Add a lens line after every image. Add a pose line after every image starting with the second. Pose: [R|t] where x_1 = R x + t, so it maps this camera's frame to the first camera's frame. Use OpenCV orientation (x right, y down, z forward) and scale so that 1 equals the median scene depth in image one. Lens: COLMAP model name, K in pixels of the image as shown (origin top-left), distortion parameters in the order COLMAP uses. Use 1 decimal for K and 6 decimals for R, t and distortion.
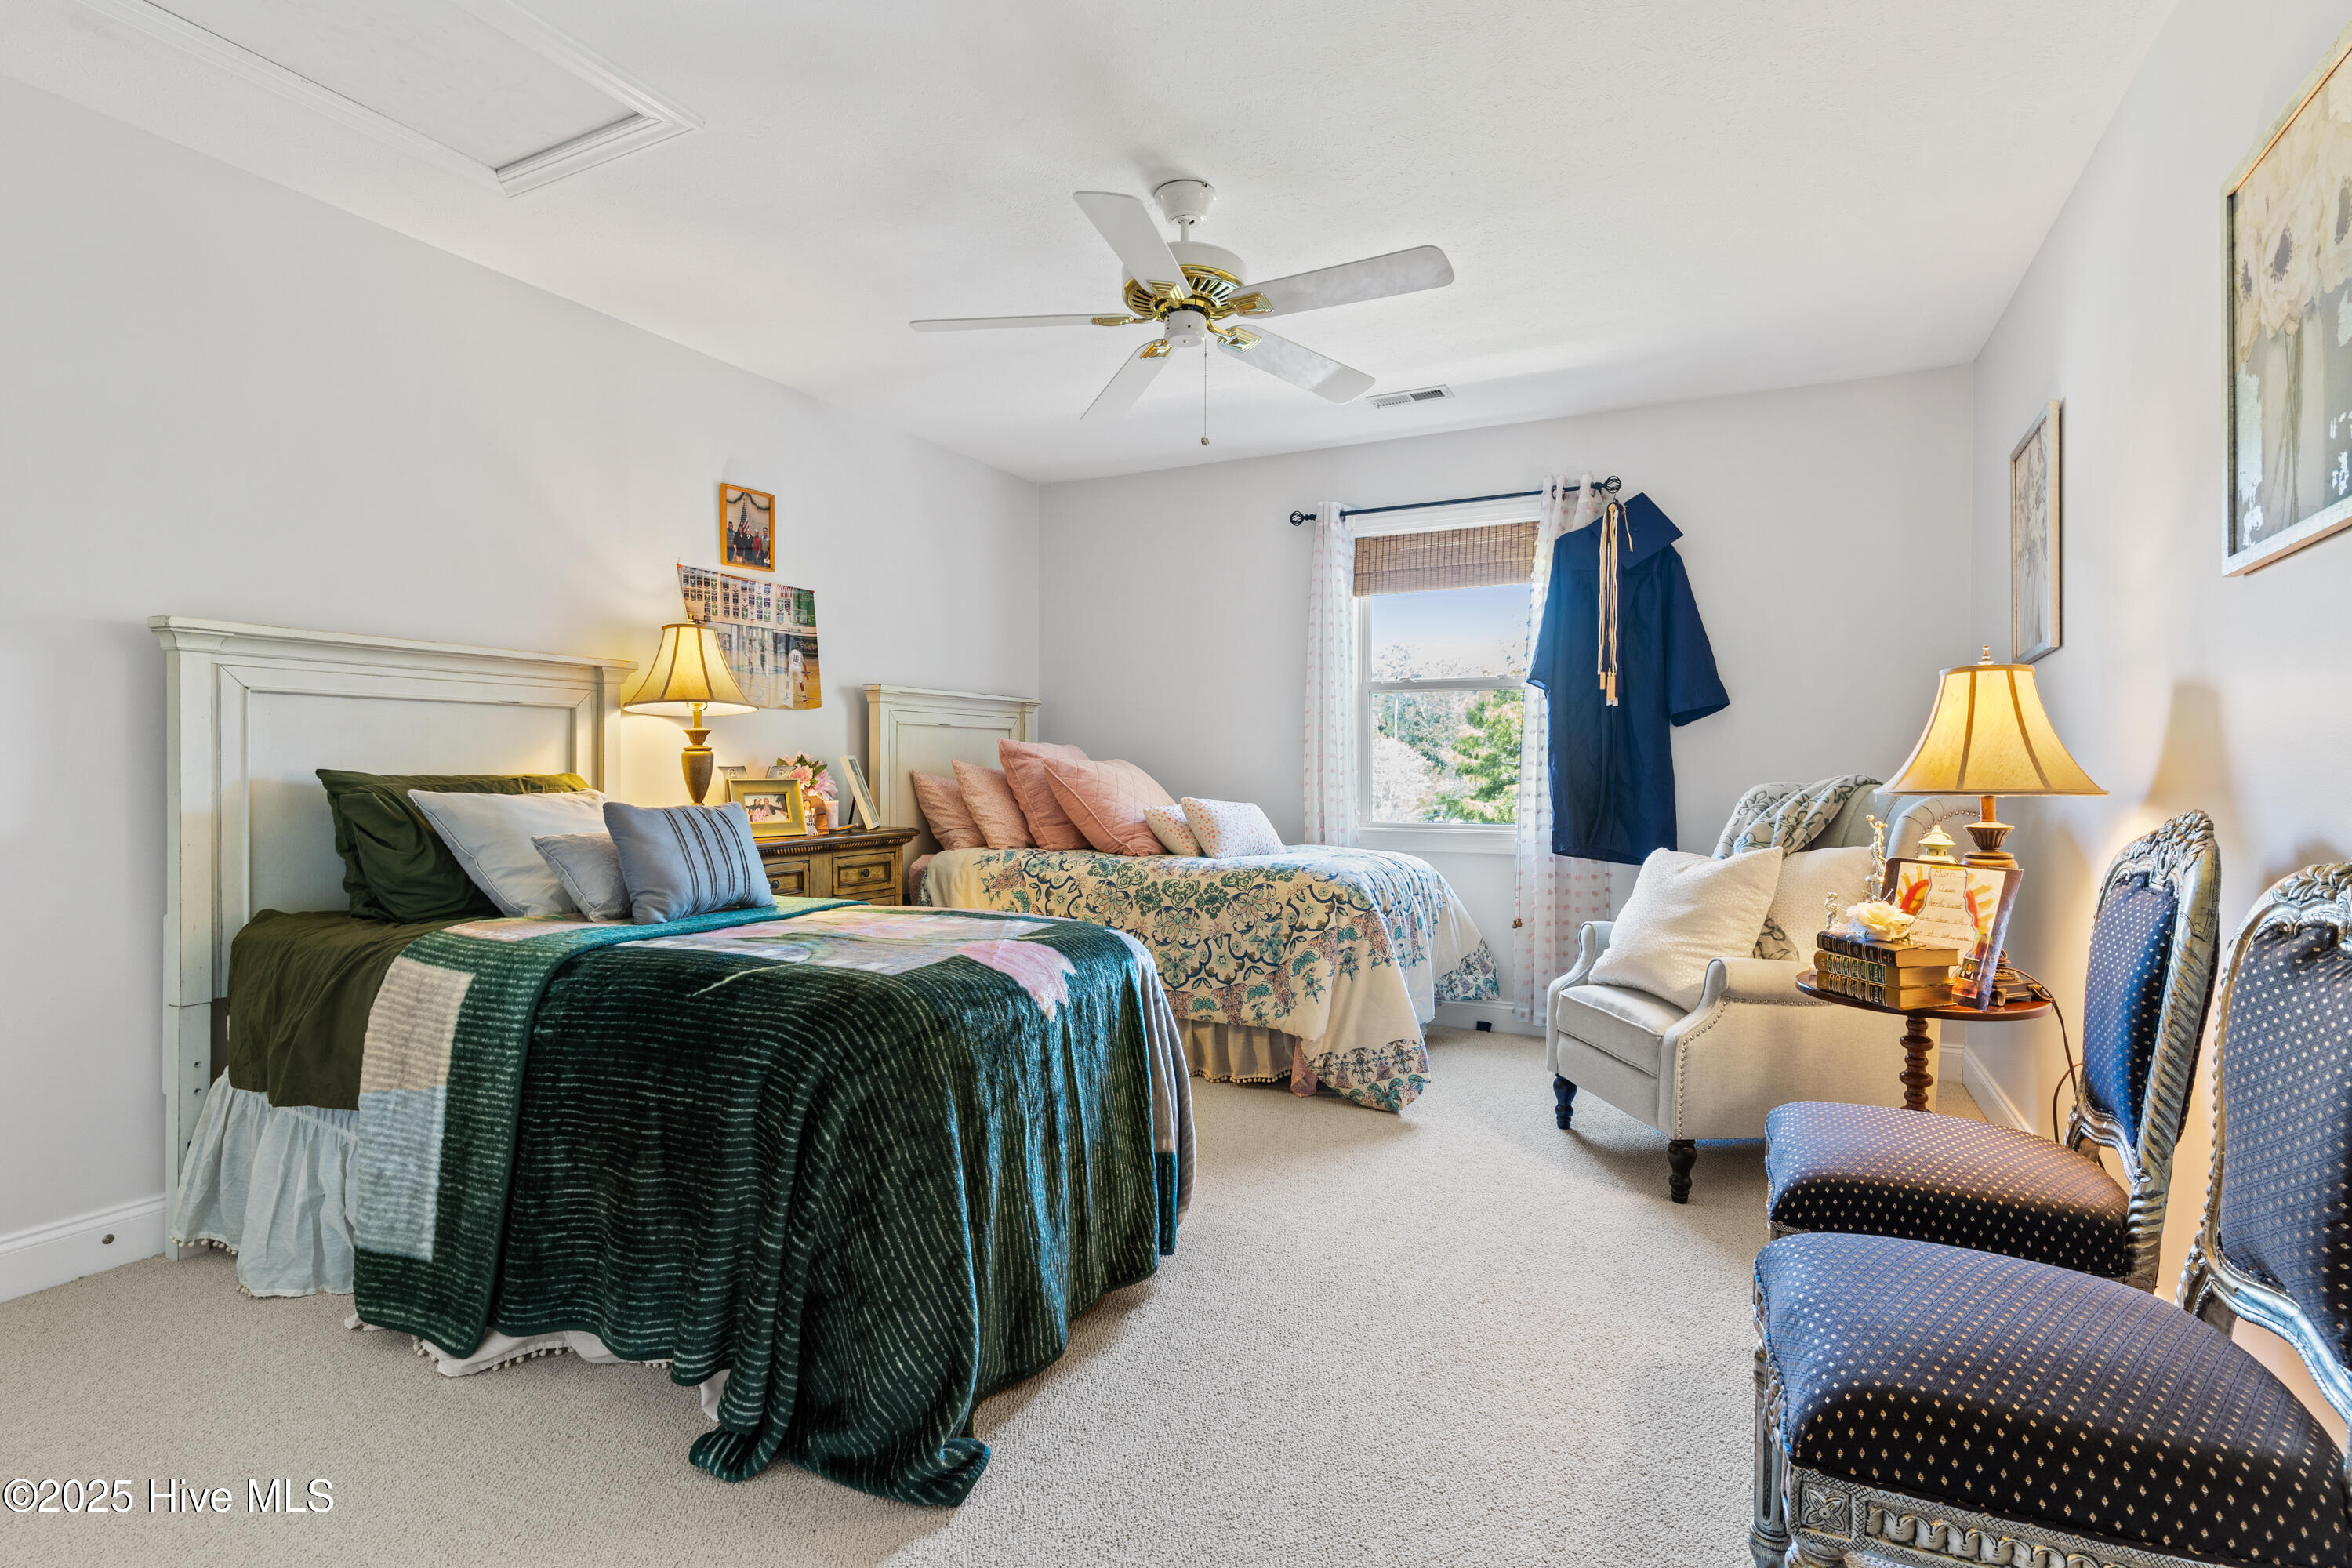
lens RADIAL K [[1144.2, 0, 1176.7], [0, 1144.2, 781.2], [0, 0, 1]] dist [0.001636, 0.000091]
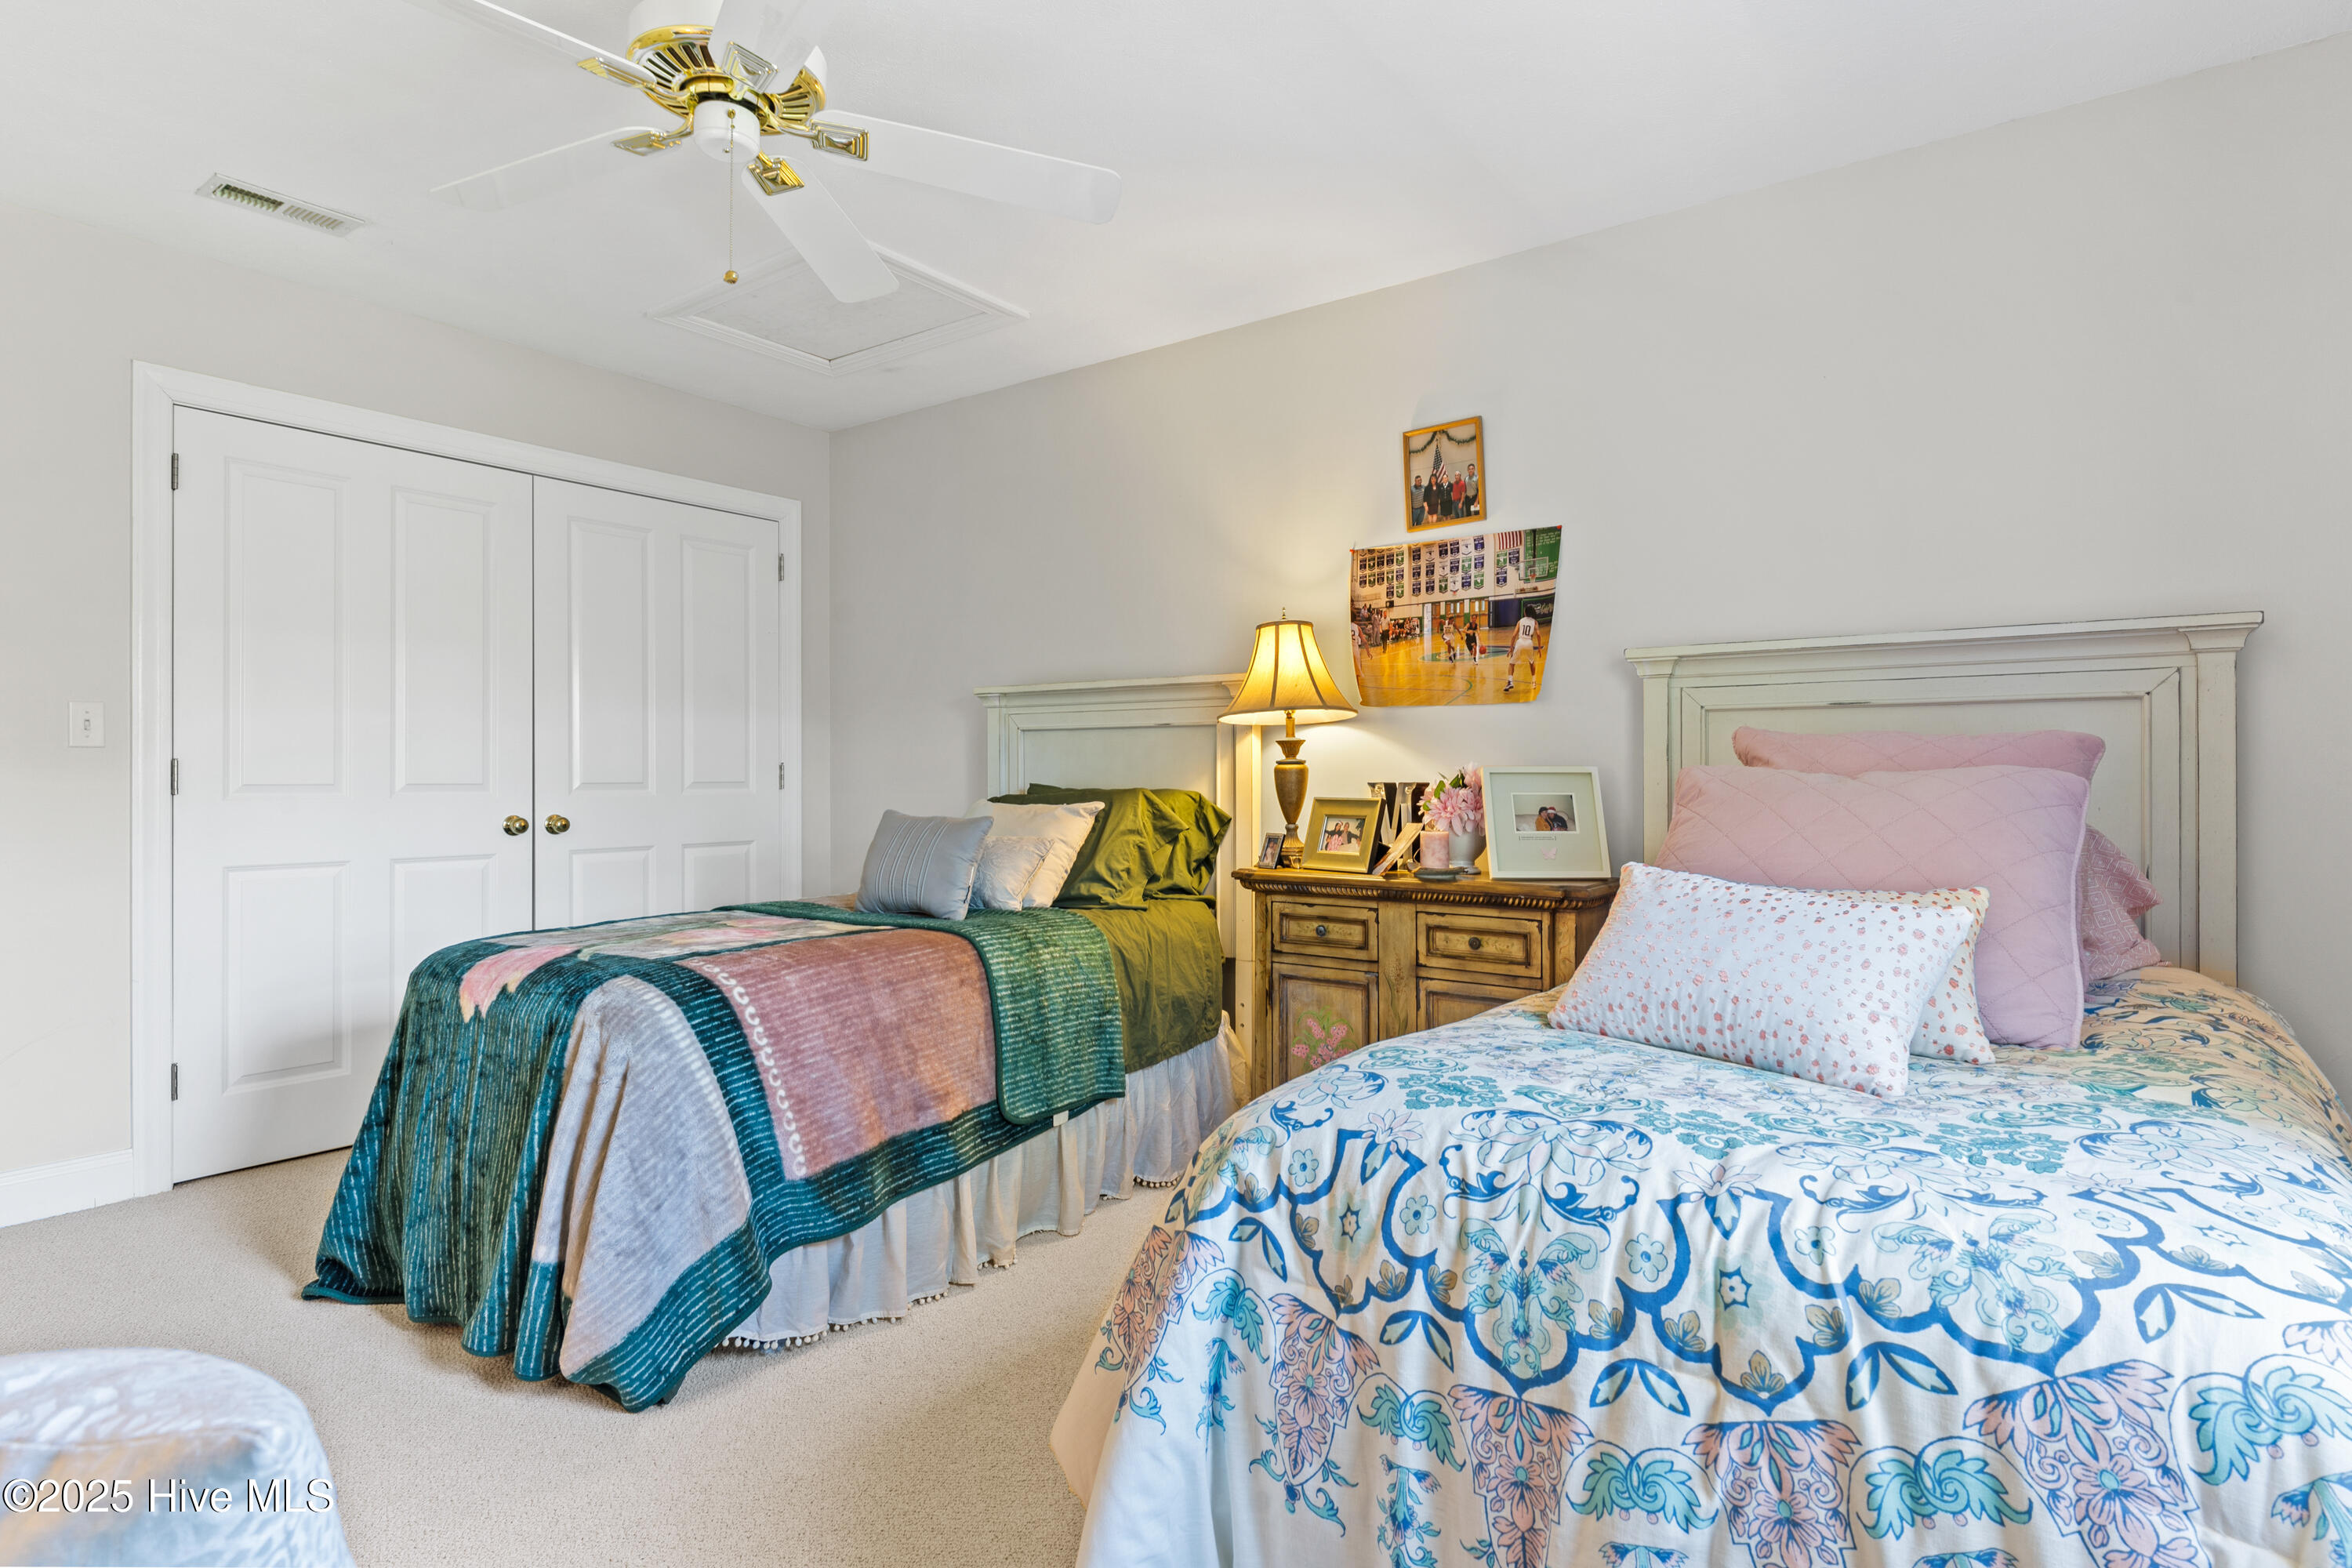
lens RADIAL K [[1264.3, 0, 1178.2], [0, 1264.3, 768.8], [0, 0, 1]] dist [-0.002570, 0.000168]
pose [[-0.154813, -0.026136, -0.987598, 0.487031], [-0.025445, 0.999424, -0.022461, 0.000401], [0.987616, 0.021652, -0.155389, 0.958057]]
